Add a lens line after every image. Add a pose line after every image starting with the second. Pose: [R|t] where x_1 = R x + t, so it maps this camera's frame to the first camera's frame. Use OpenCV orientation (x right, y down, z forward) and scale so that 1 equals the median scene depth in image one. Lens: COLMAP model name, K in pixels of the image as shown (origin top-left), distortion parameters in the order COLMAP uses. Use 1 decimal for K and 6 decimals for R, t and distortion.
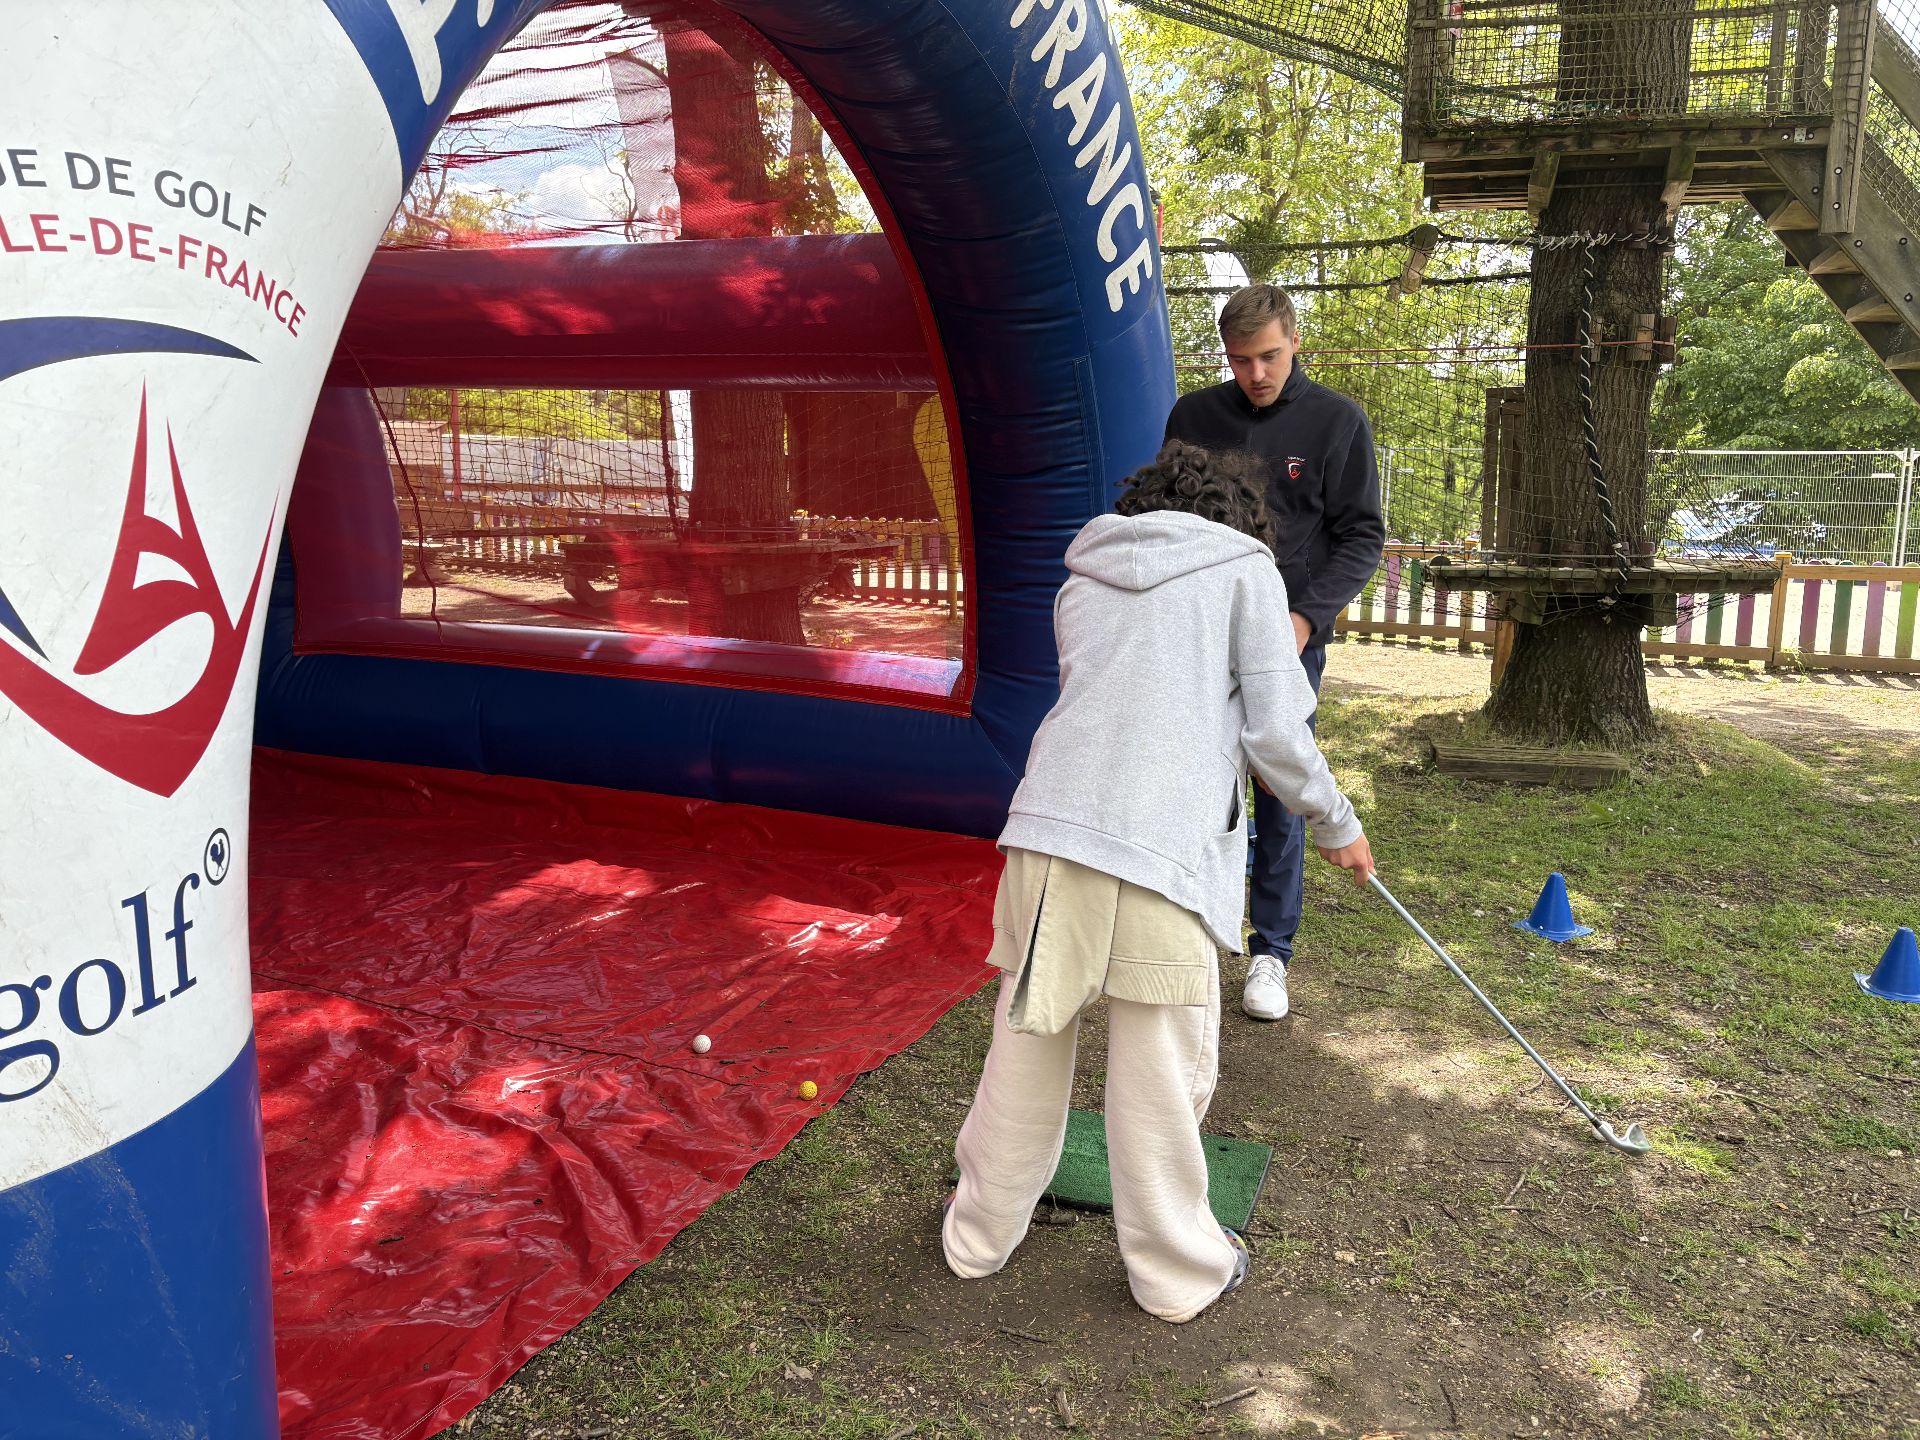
lens RADIAL K [[1443.3, 0, 962.6], [0, 1443.3, 697.5], [0, 0, 1]] dist [0.046298, -0.042214]
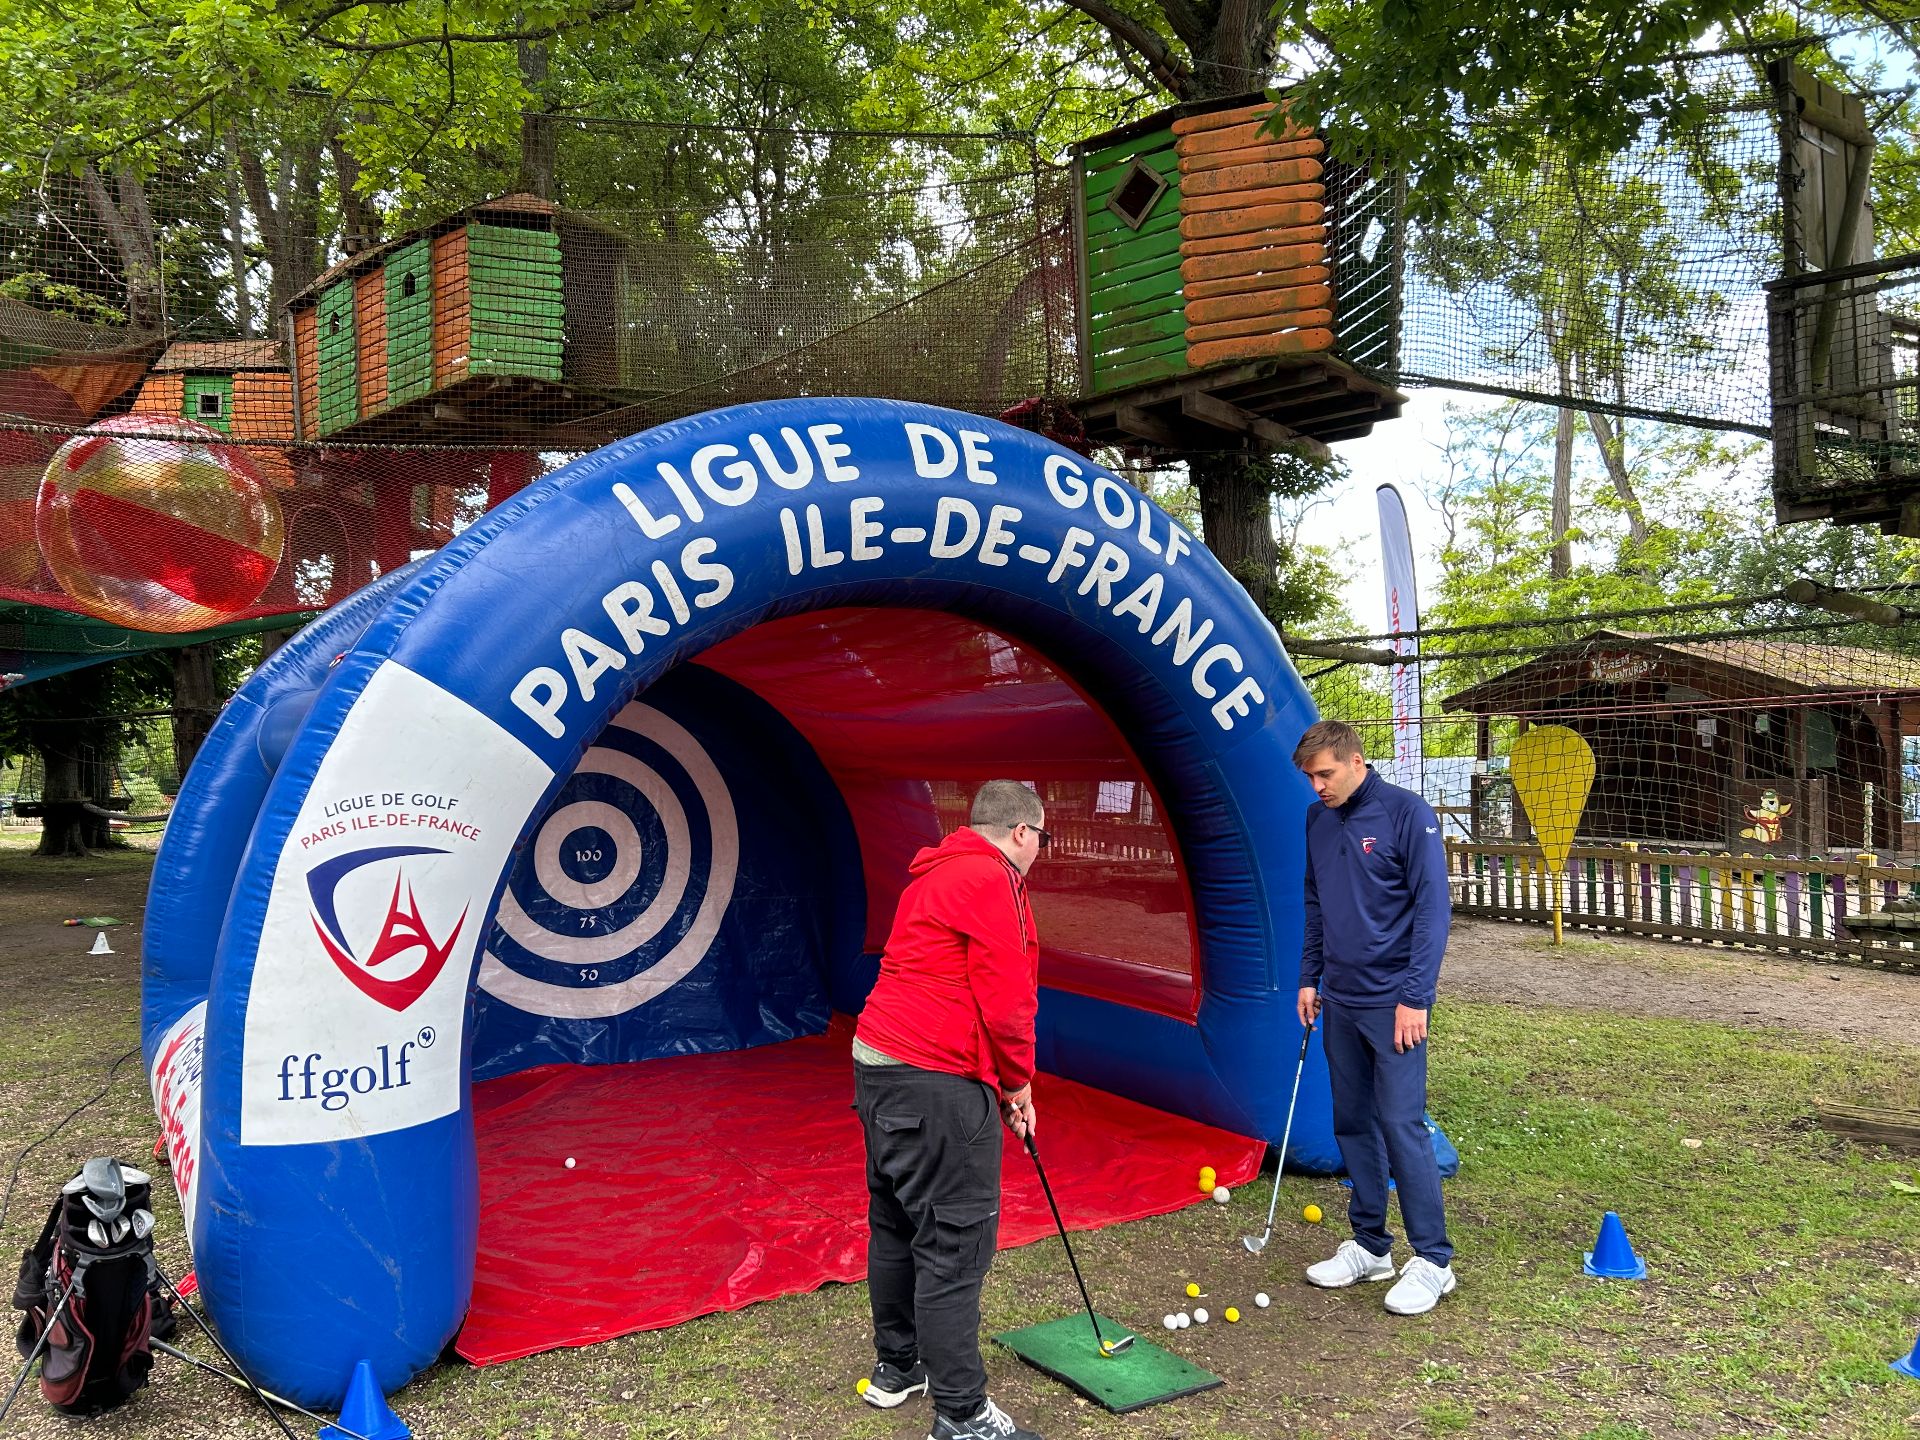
lens RADIAL K [[1434.2, 0, 947.3], [0, 1434.2, 734.2], [0, 0, 1]] dist [0.051258, -0.058545]
pose [[0.819779, -0.044056, -0.570983, 1.887611], [-0.060694, 0.984737, -0.163122, -0.066479], [0.569455, 0.168379, 0.804593, -0.708204]]
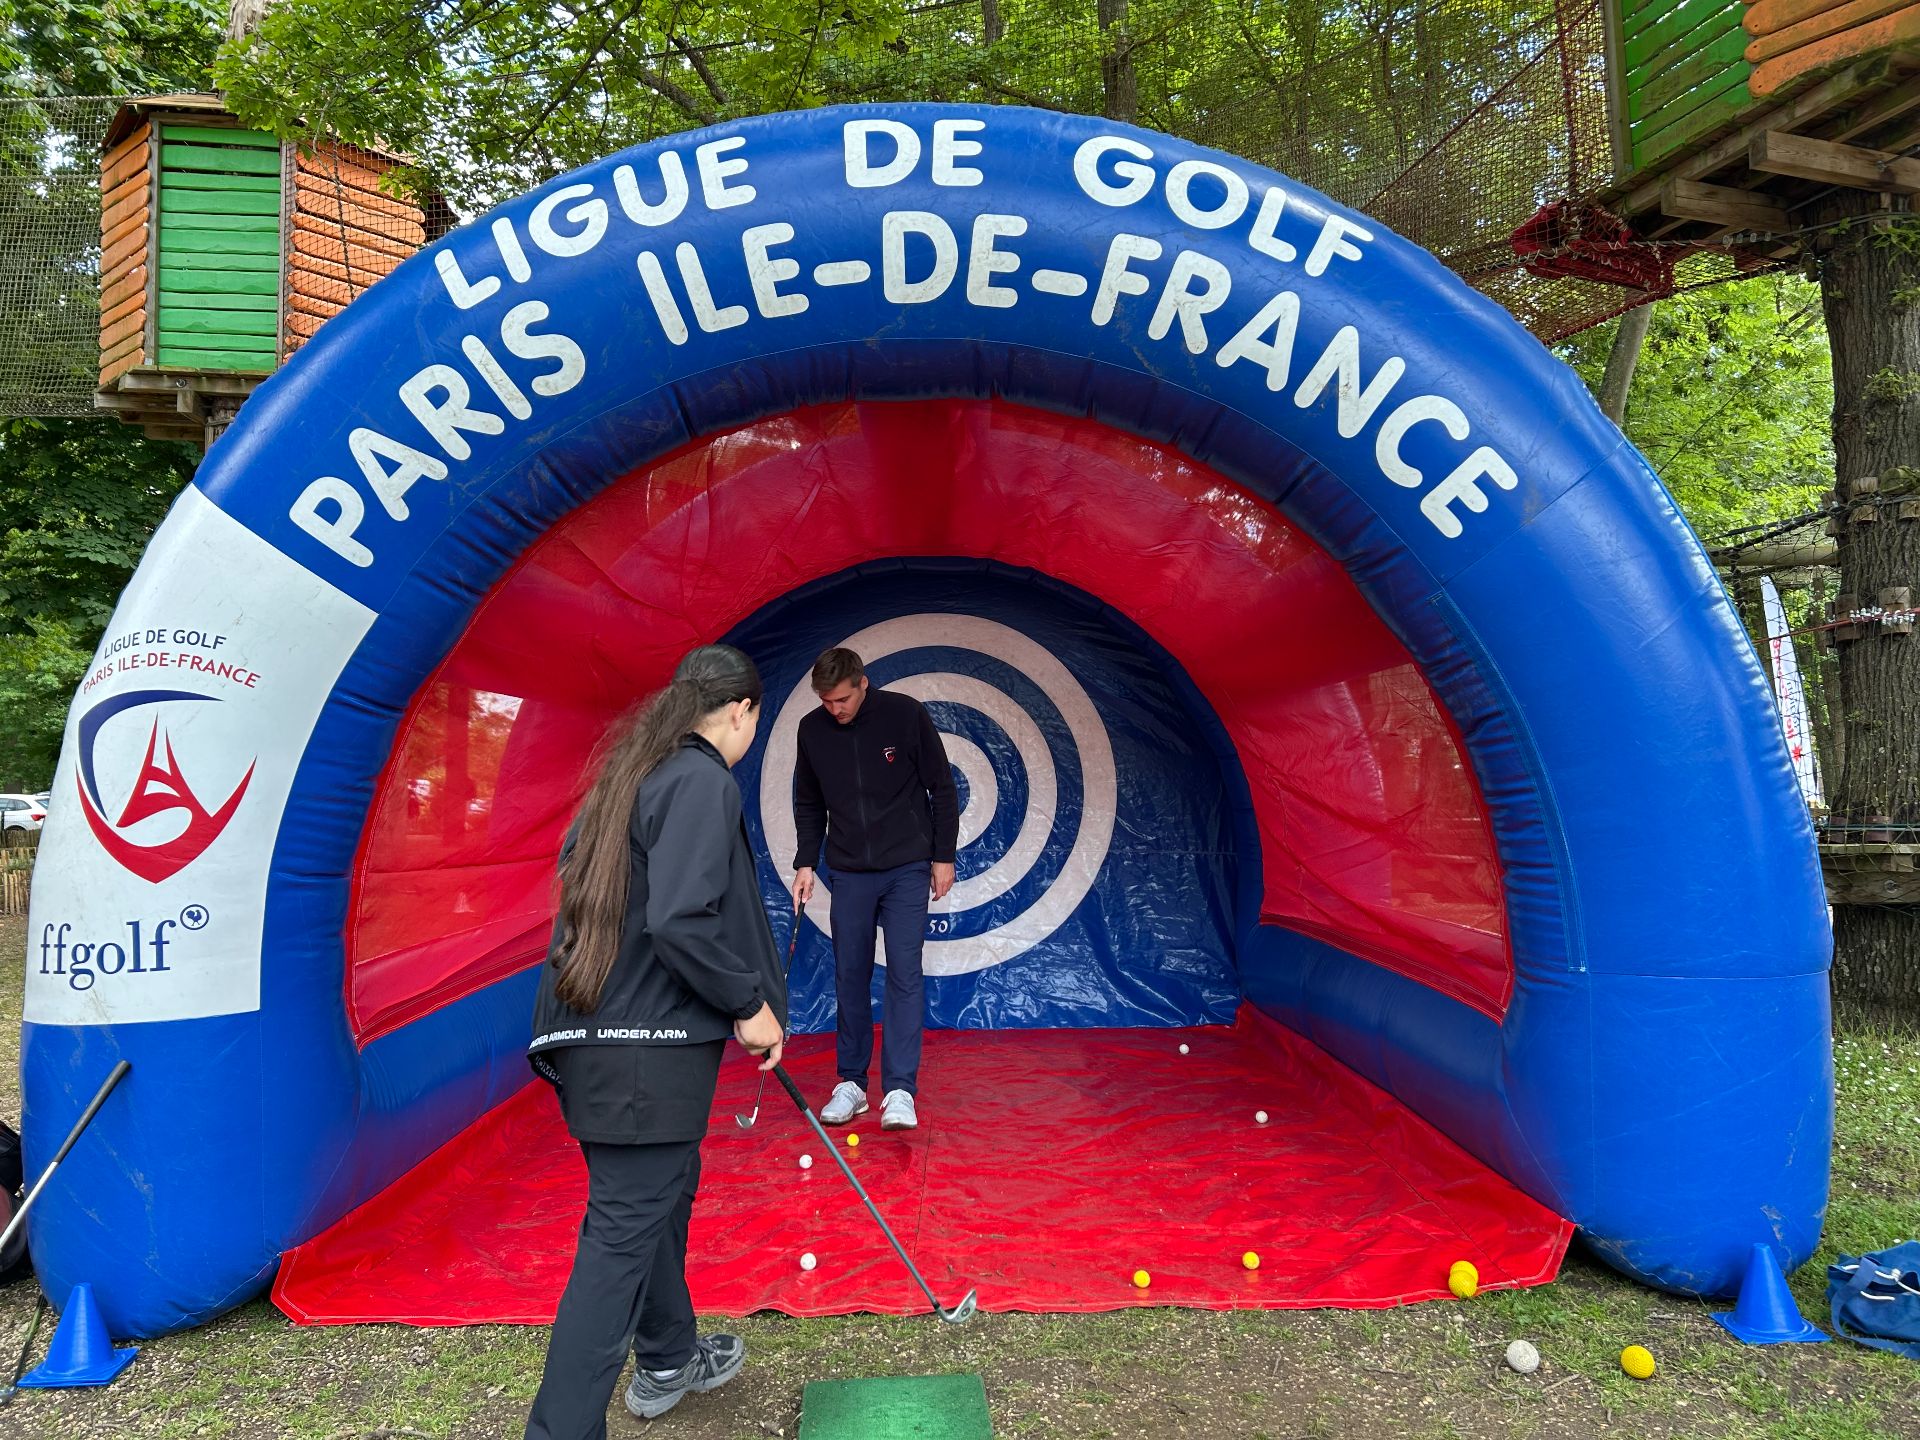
lens RADIAL K [[1434.2, 0, 961.2], [0, 1434.2, 713.5], [0, 0, 1]] dist [0.051258, -0.058545]
pose [[0.398488, -0.074128, -0.914173, 2.134761], [-0.122284, 0.983536, -0.133056, -0.050488], [0.908985, 0.164810, 0.382862, 1.225037]]
